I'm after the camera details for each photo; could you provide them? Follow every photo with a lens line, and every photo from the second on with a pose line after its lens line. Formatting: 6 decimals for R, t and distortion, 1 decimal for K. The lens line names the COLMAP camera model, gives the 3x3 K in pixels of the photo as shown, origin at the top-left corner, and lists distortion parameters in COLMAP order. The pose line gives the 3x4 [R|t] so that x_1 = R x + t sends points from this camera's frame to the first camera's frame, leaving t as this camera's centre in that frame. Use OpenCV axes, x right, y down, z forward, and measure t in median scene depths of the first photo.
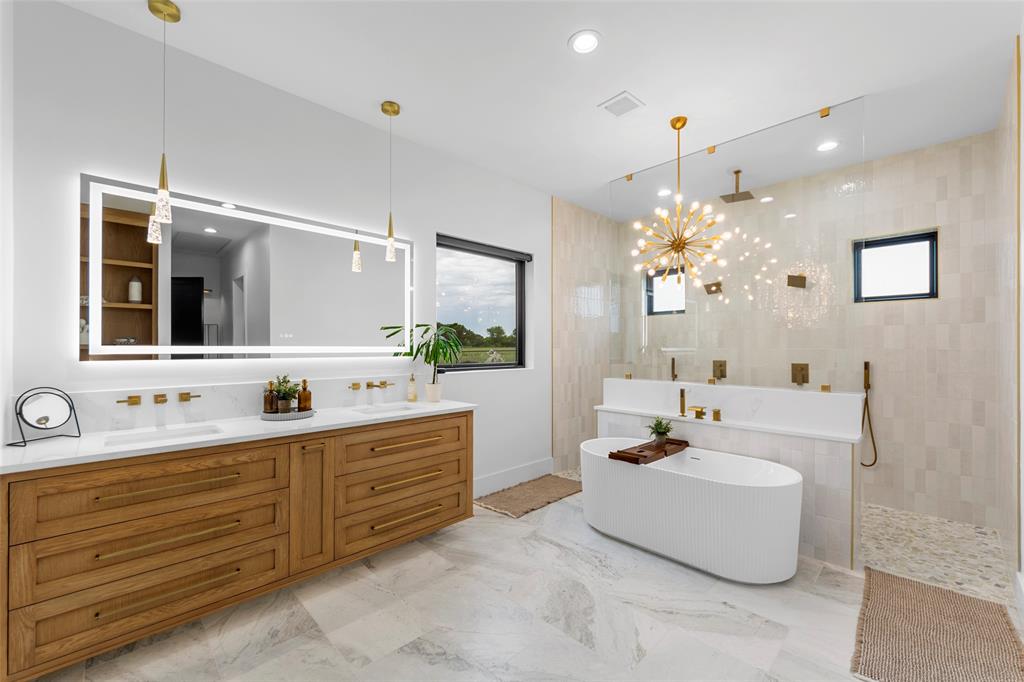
lens RADIAL K [[411.4, 0, 513.7], [0, 411.4, 343.7], [0, 0, 1]] dist [0.002751, 0.001038]
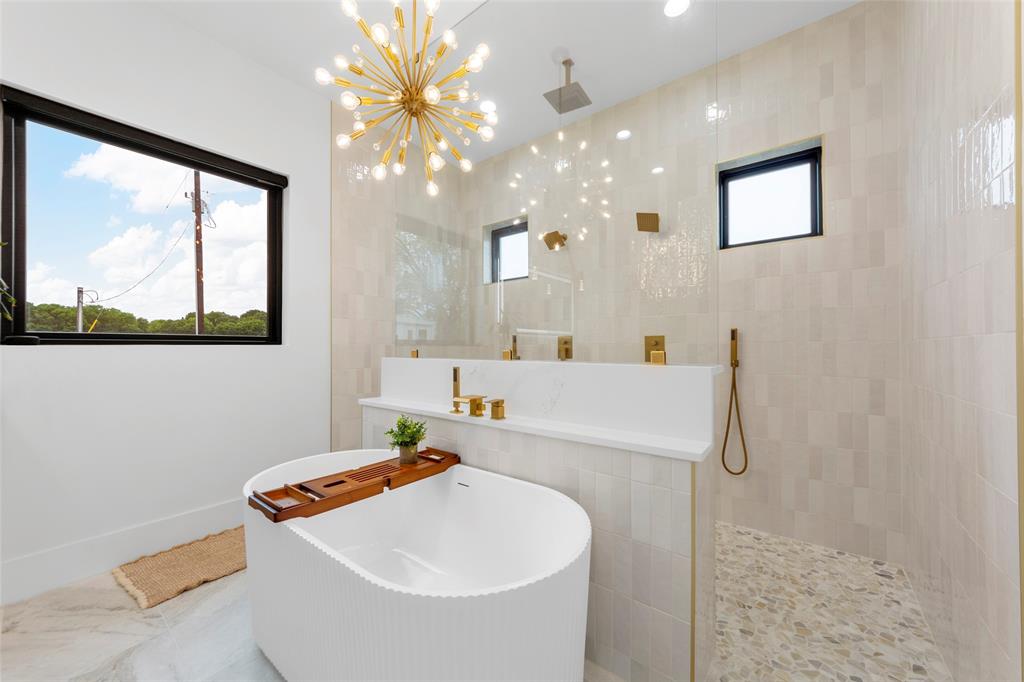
lens RADIAL K [[369.7, 0, 509.1], [0, 369.7, 341.8], [0, 0, 1]] dist [0.003289, -0.000276]
pose [[0.991542, -0.000553, 0.129786, 0.411713], [0.001449, 0.999976, -0.006805, 0.074677], [-0.129779, 0.006935, 0.991519, 0.441996]]
